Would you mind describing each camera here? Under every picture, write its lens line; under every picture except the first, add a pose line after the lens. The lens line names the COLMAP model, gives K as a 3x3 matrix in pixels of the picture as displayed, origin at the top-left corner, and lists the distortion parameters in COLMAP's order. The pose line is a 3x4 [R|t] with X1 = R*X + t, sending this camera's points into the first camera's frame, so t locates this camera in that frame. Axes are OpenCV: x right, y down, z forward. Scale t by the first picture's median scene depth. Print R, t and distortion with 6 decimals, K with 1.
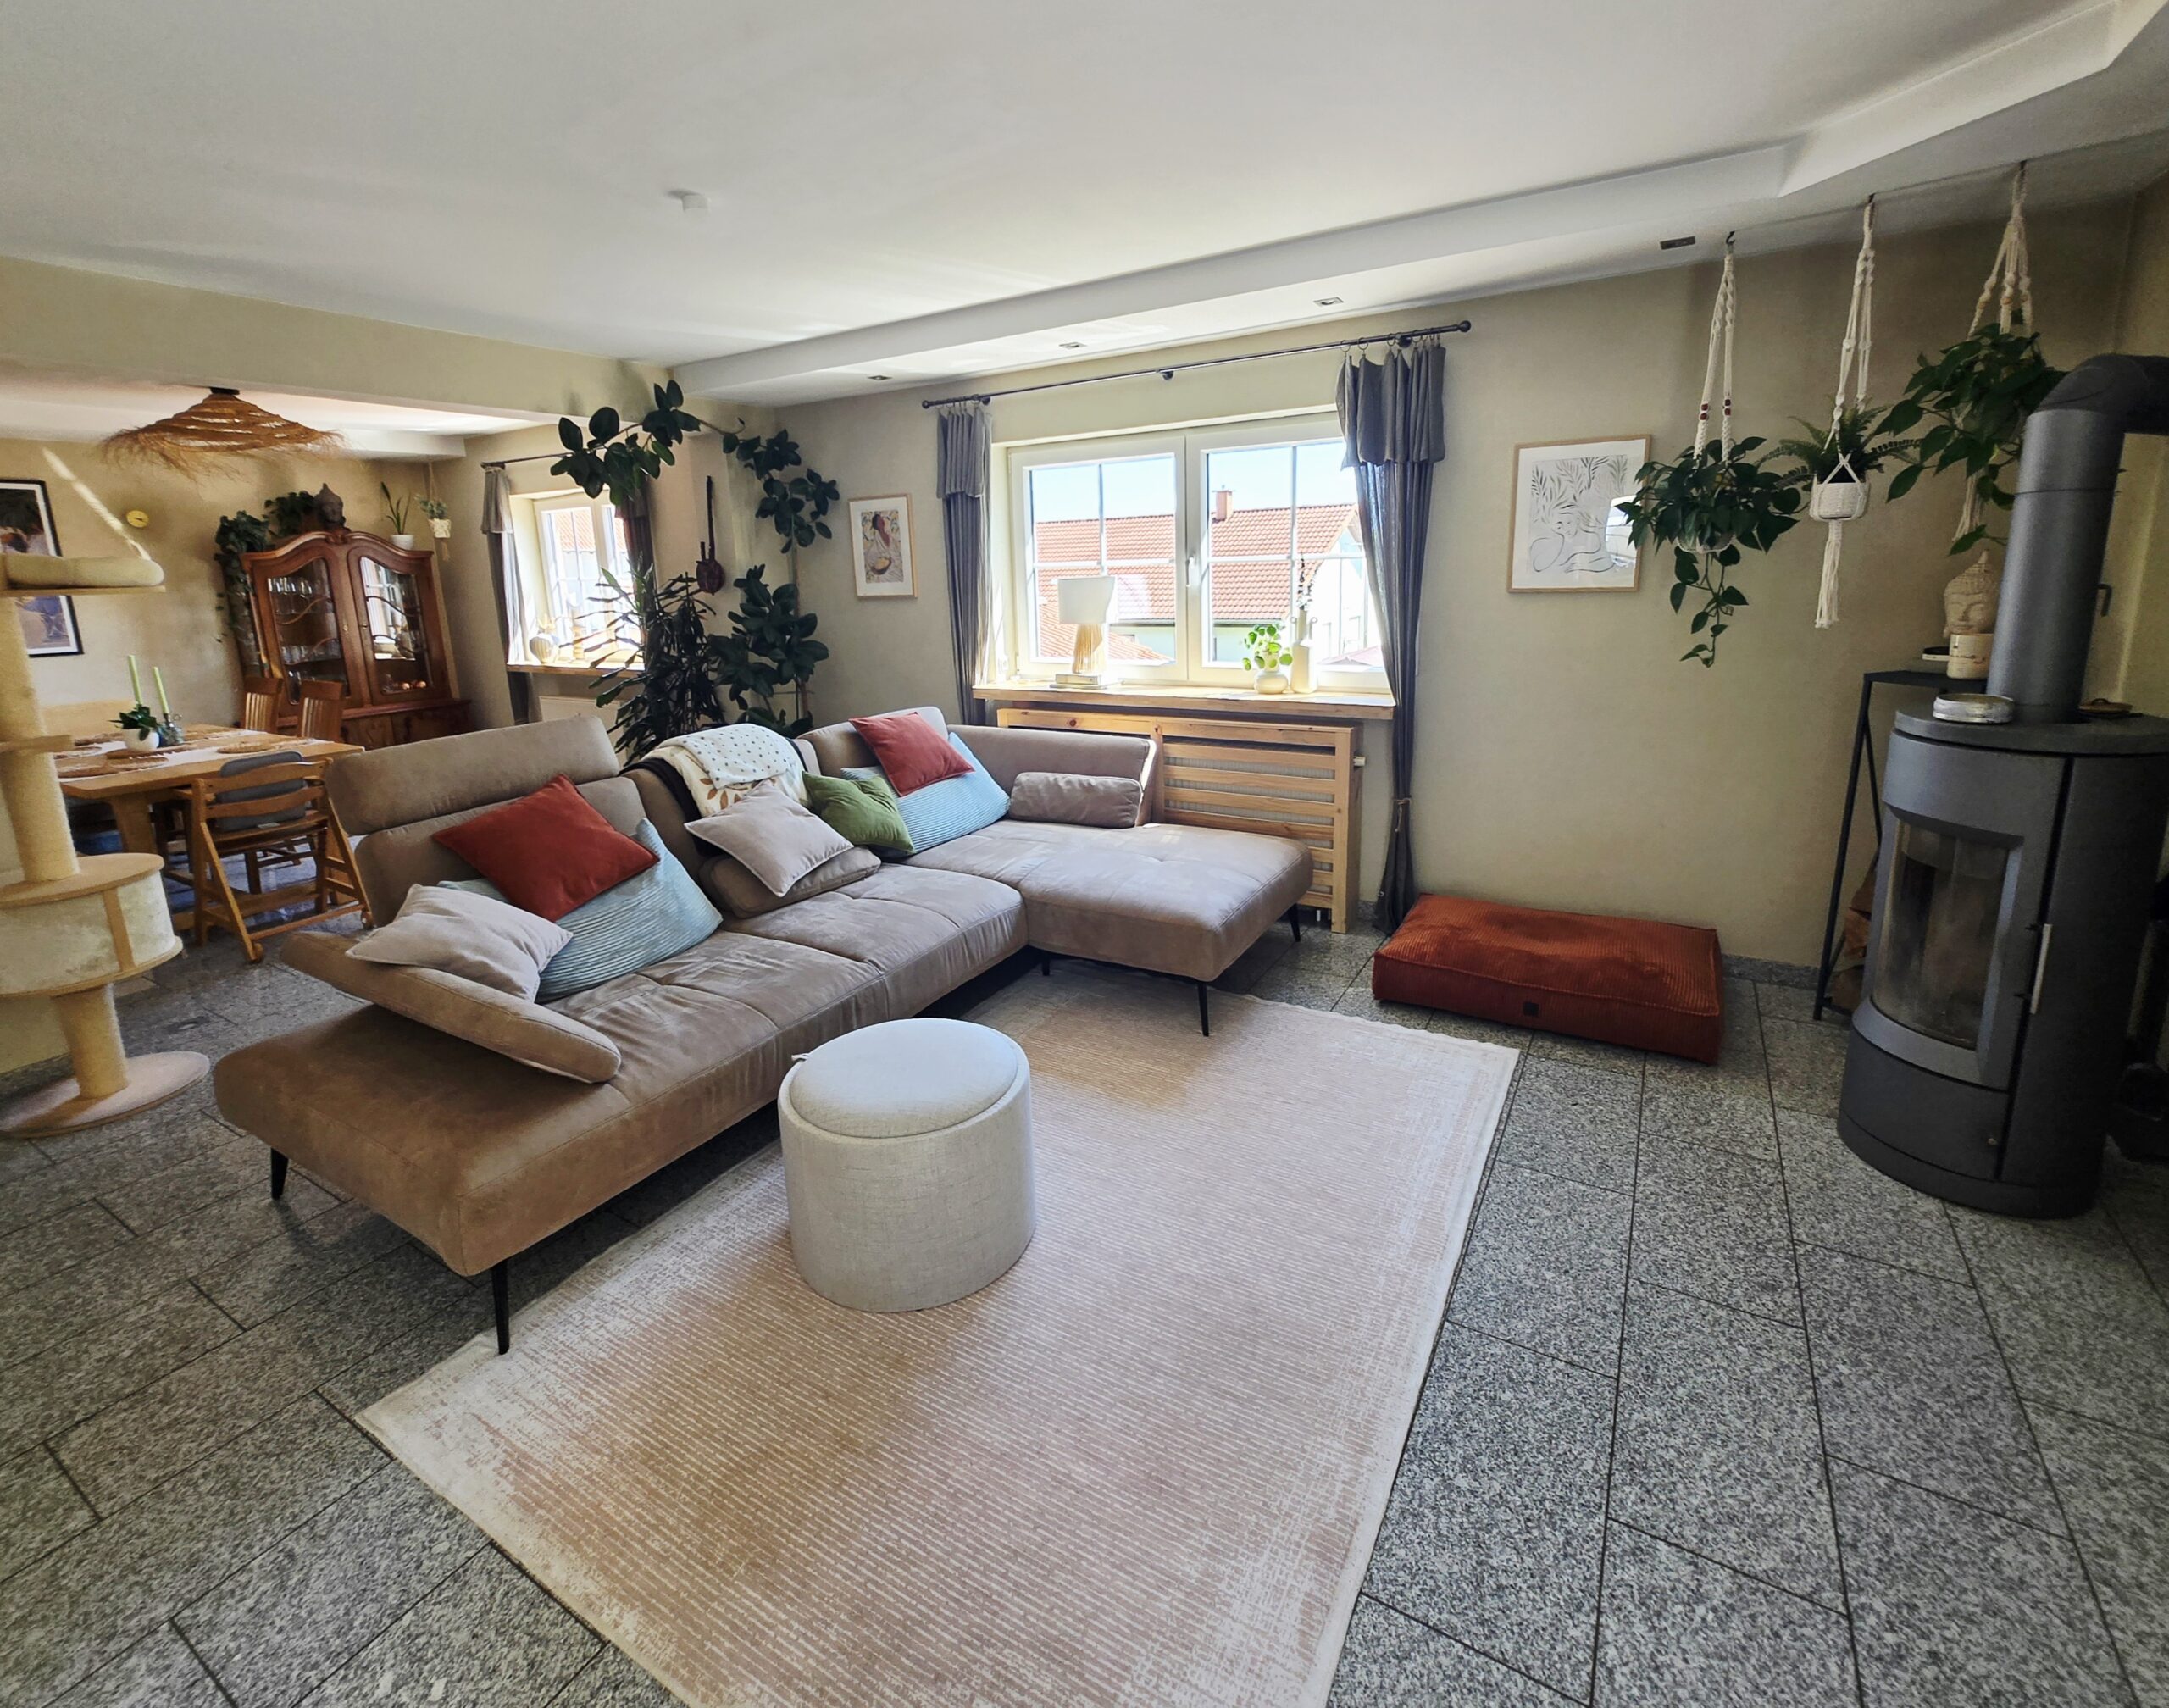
lens RADIAL K [[975.6, 0, 1096.8], [0, 975.6, 754.5], [0, 0, 1]] dist [0.002241, -0.000520]
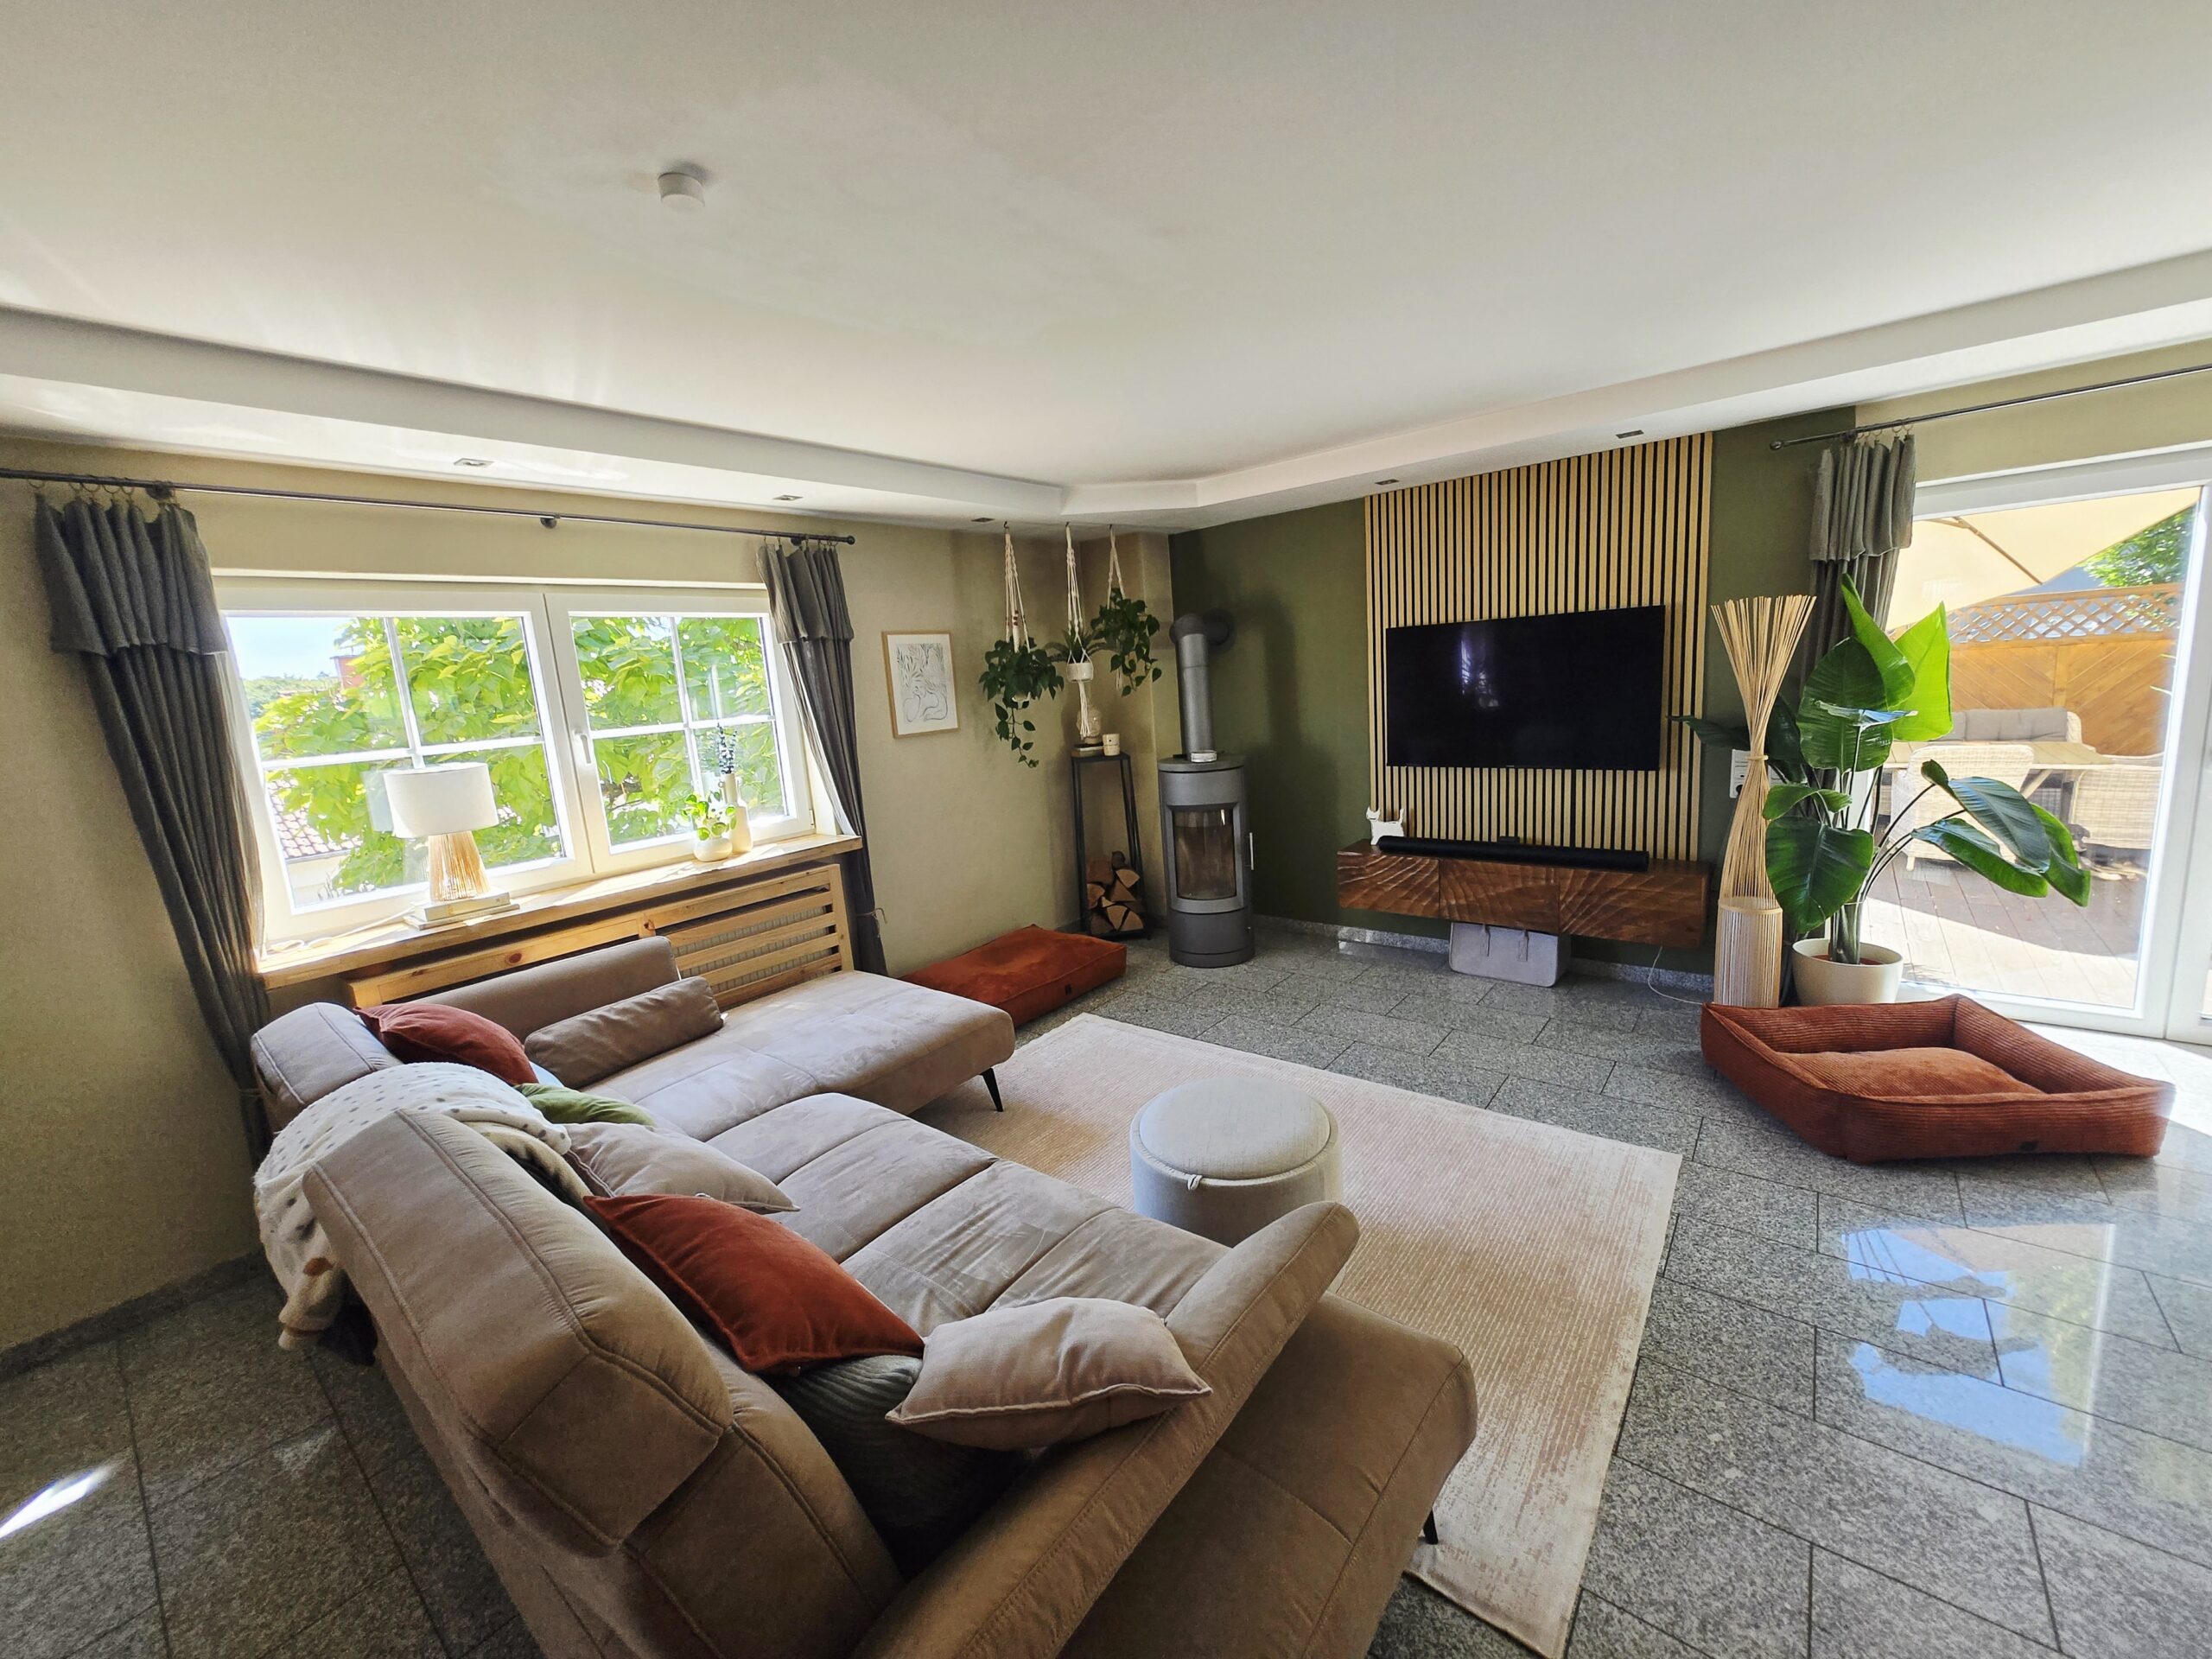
lens RADIAL K [[866.7, 0, 1102.4], [0, 866.7, 822.4], [0, 0, 1]] dist [-0.008638, 0.000711]
pose [[0.151981, -0.144630, 0.977744, -0.895361], [0.258947, 0.960509, 0.101830, -0.126982], [-0.953860, 0.237708, 0.183430, 0.660952]]
